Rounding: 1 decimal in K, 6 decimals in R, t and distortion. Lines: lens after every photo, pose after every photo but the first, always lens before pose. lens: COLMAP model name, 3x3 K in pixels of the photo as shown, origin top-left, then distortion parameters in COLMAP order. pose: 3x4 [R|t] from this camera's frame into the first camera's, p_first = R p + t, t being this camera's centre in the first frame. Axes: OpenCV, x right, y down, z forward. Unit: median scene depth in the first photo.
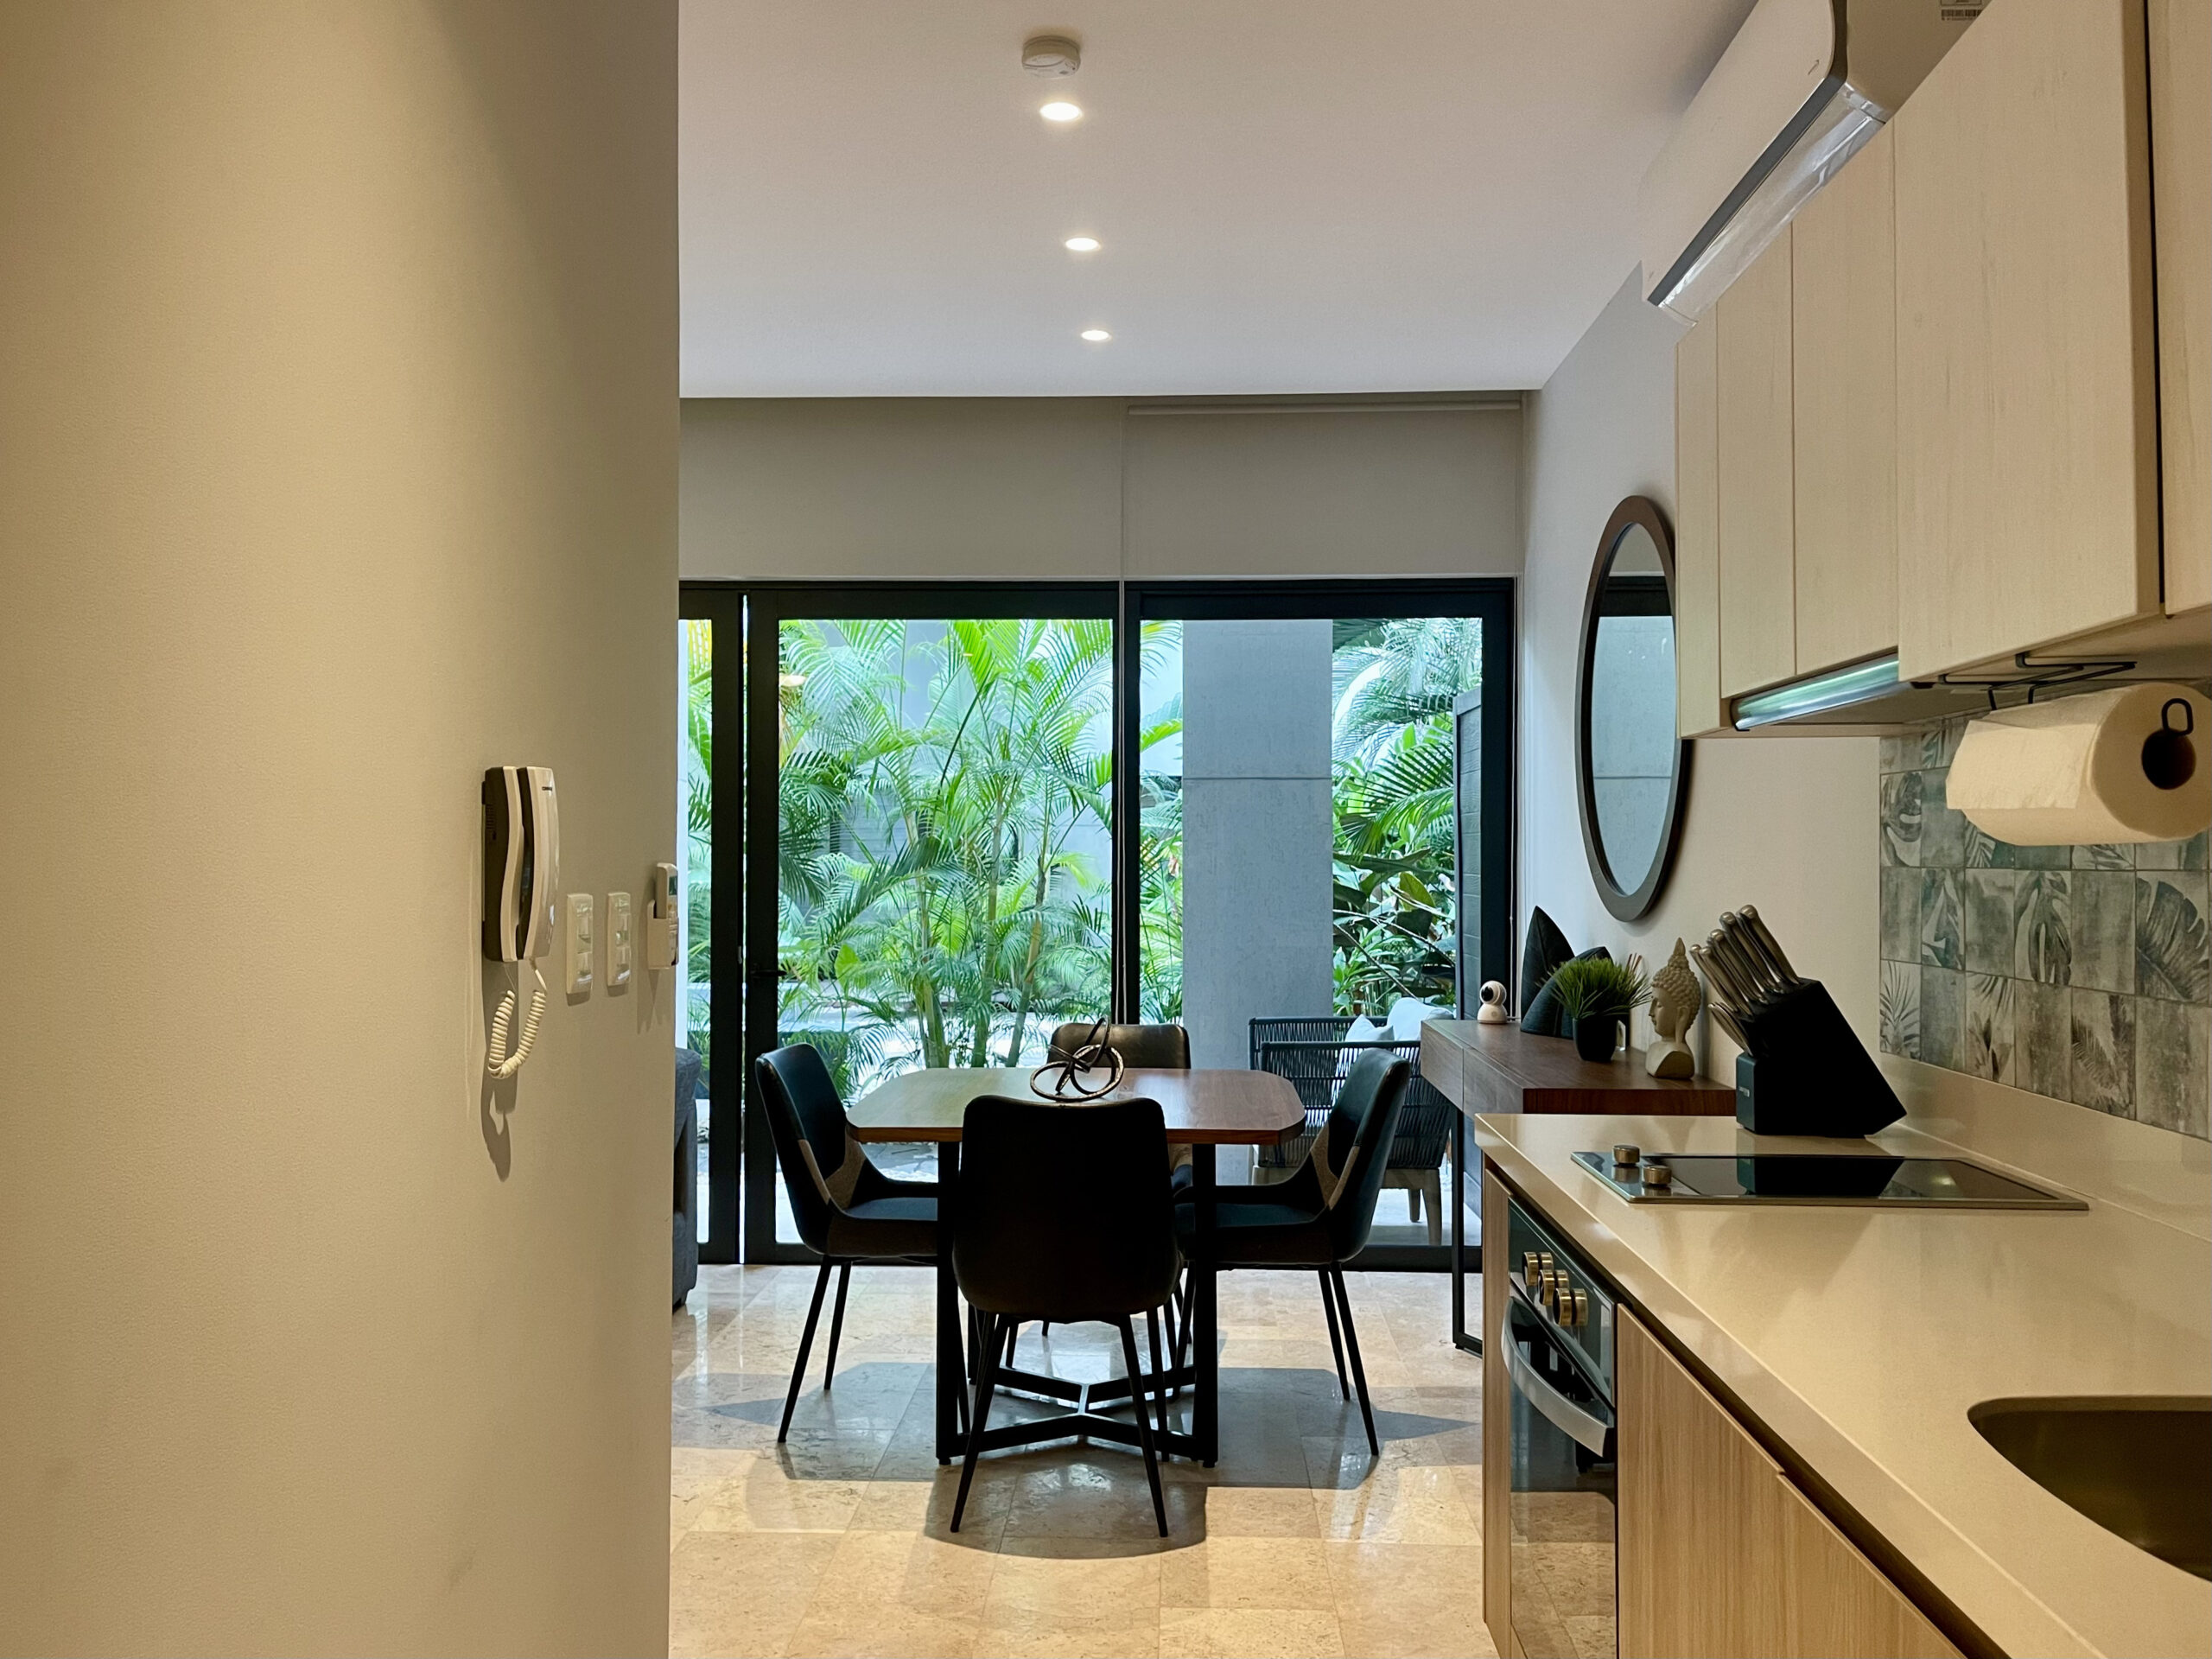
lens RADIAL K [[1652.7, 0, 1088.5], [0, 1652.7, 835.4], [0, 0, 1]] dist [0.072649, -0.096042]
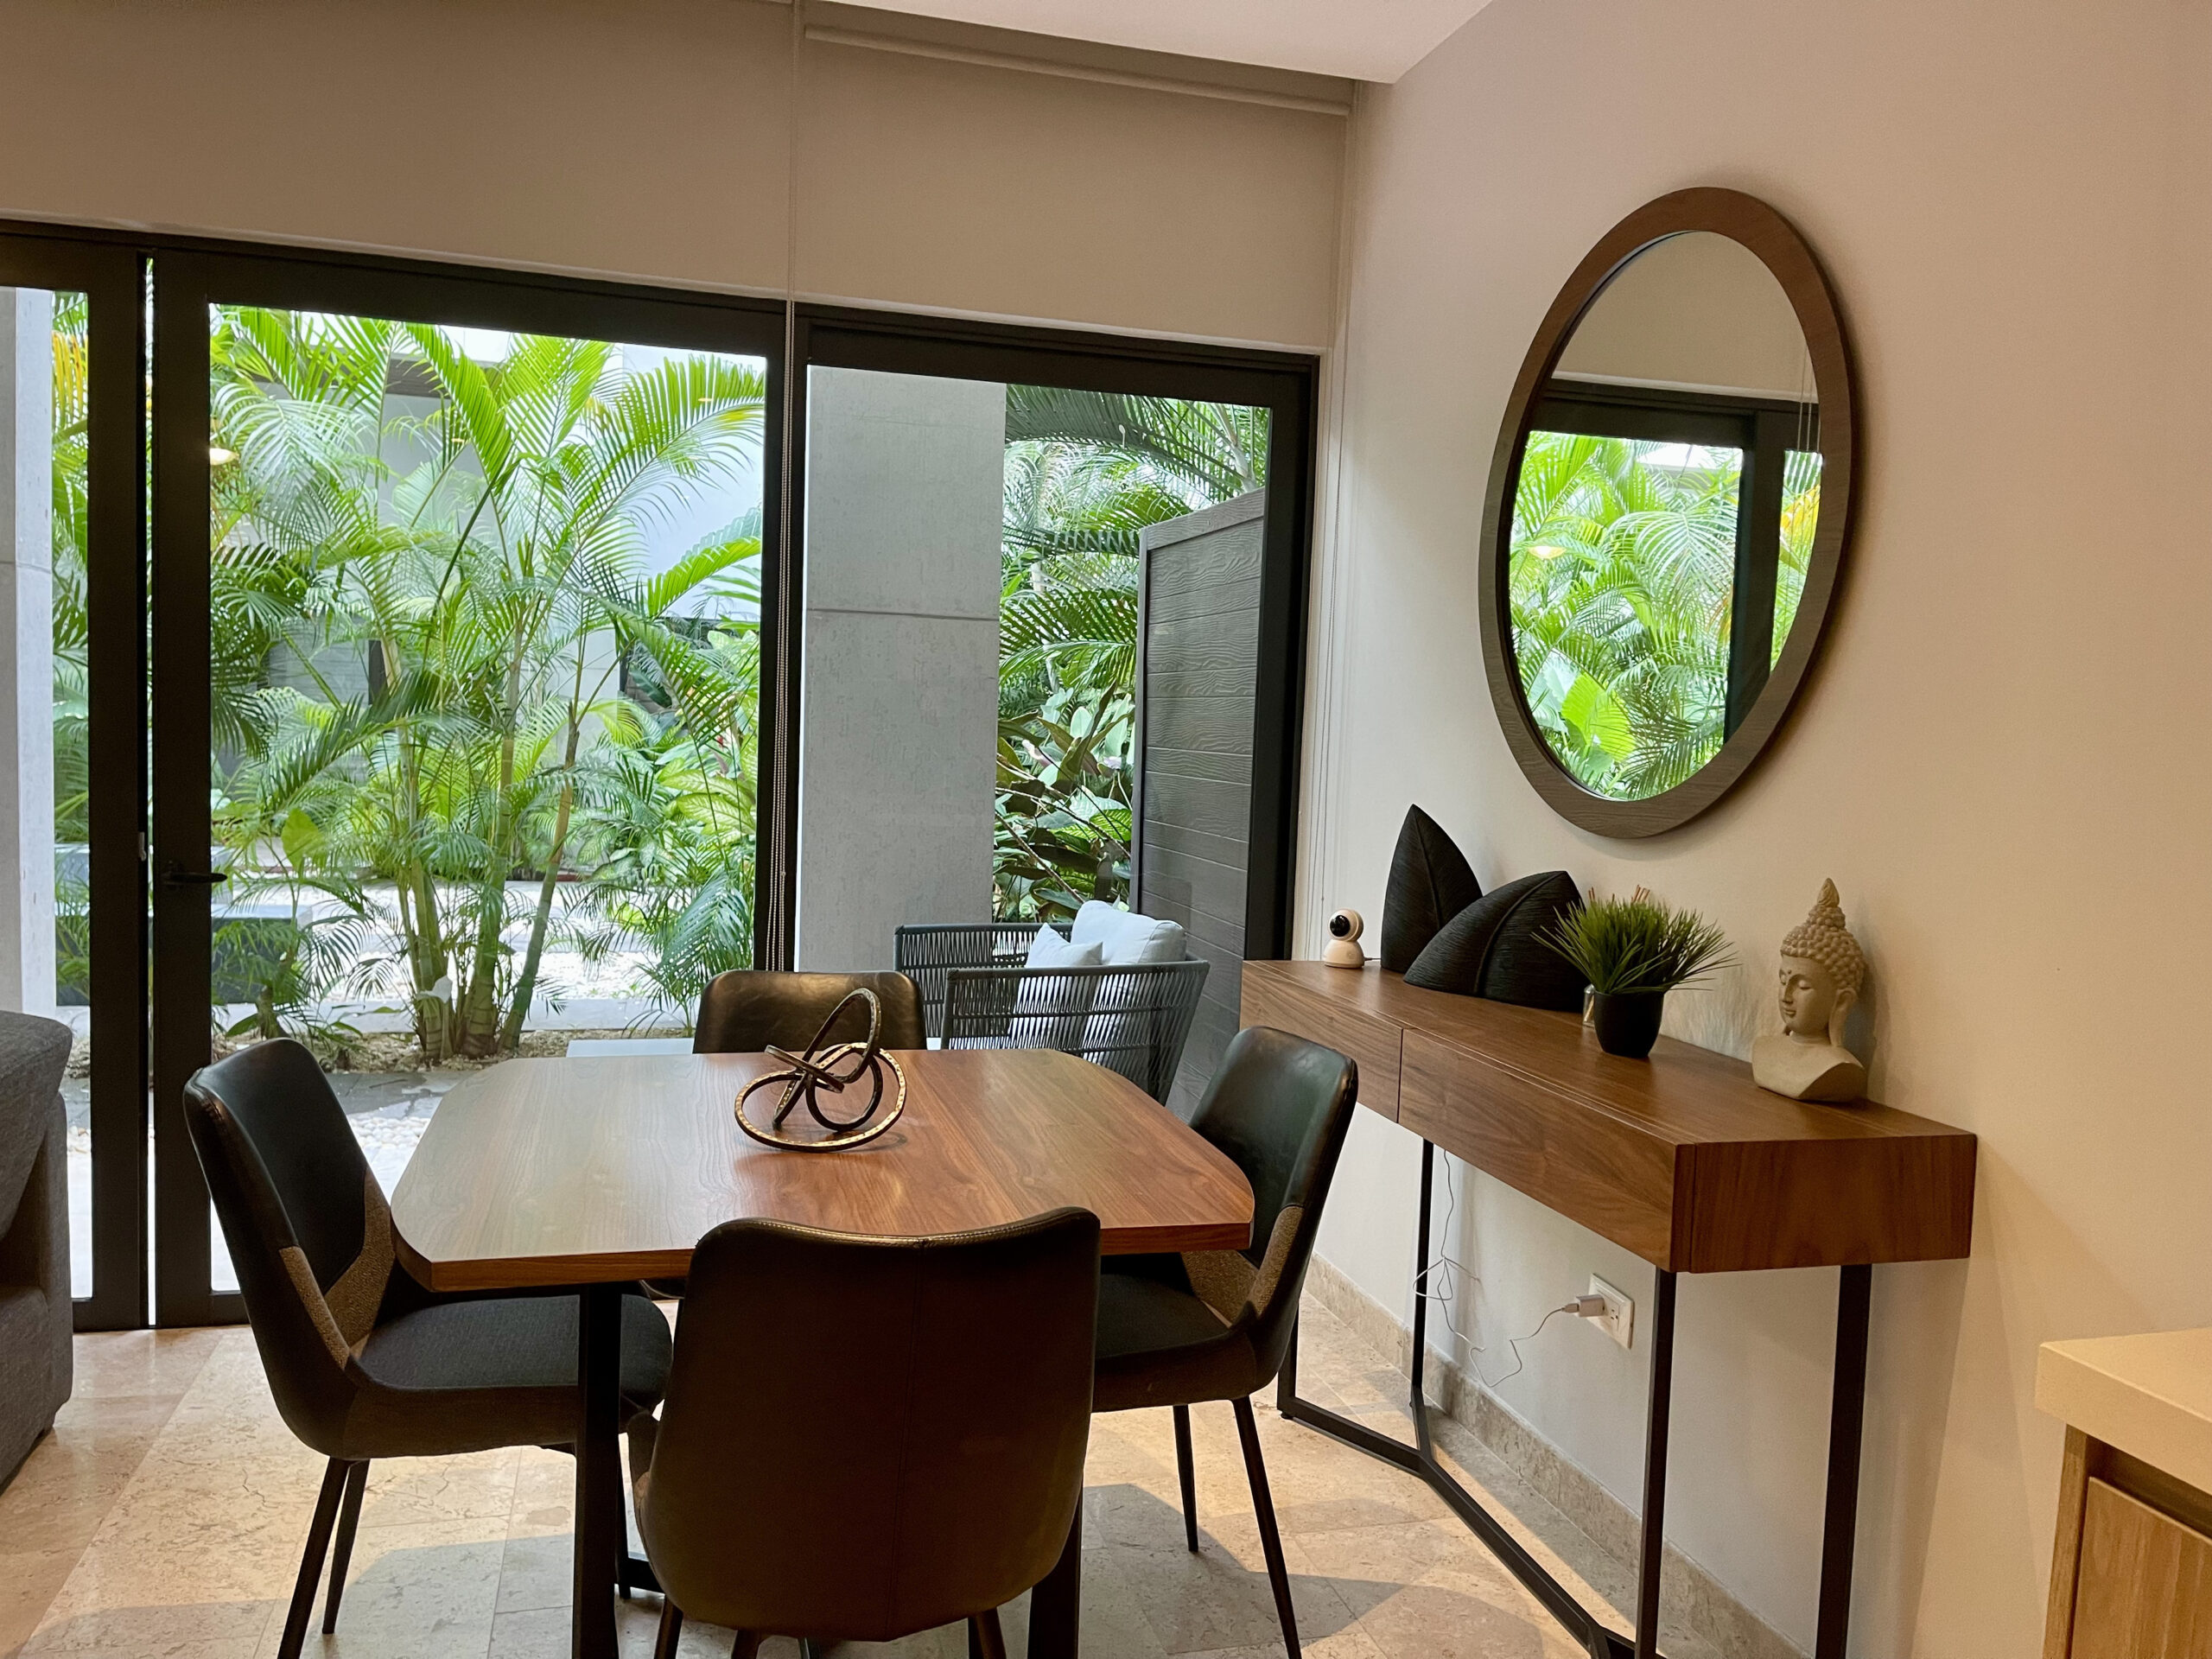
lens RADIAL K [[1652.7, 0, 1088.5], [0, 1652.7, 835.4], [0, 0, 1]] dist [0.072649, -0.096042]
pose [[0.951900, 0.012338, 0.306161, -0.062118], [-0.039072, 0.995920, 0.081346, 0.002573], [-0.303908, -0.089395, 0.948498, 0.282554]]
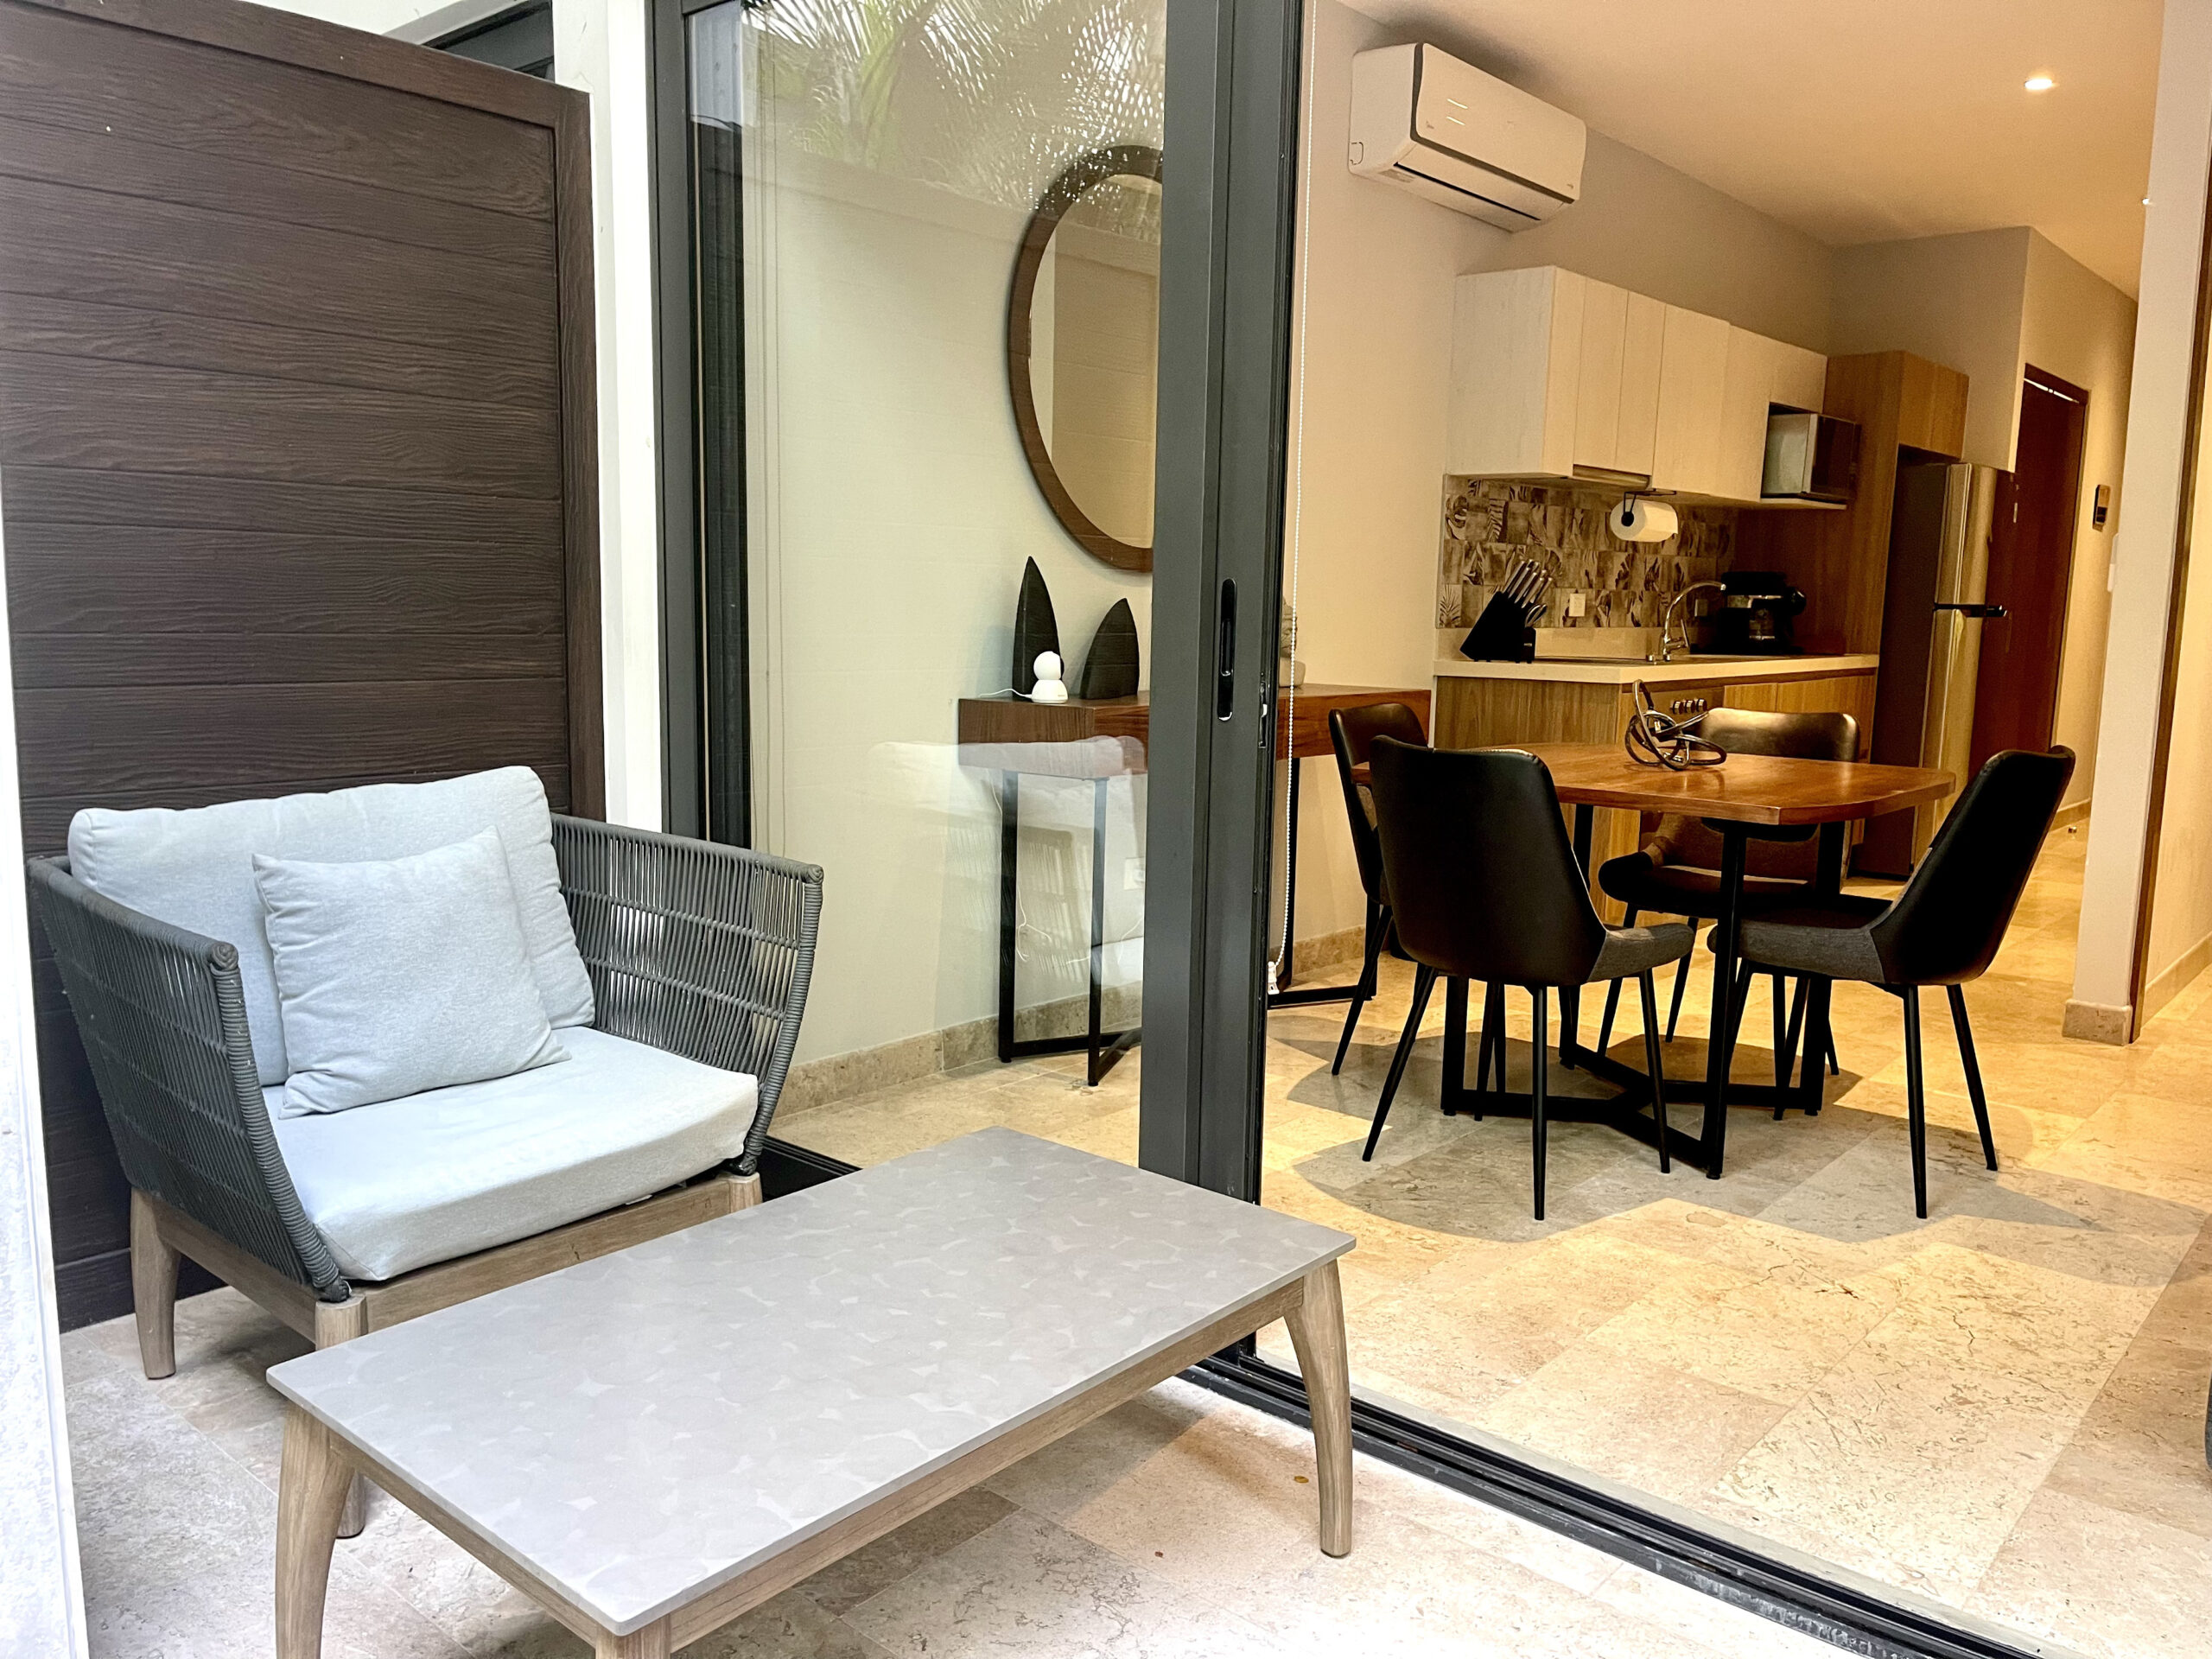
lens RADIAL K [[1652.7, 0, 1088.5], [0, 1652.7, 835.4], [0, 0, 1]] dist [0.072649, -0.096042]
pose [[-0.774210, -0.103759, 0.624366, -0.229651], [-0.025750, 0.990818, 0.132727, 0.054192], [-0.632404, 0.086682, -0.769773, 1.296057]]
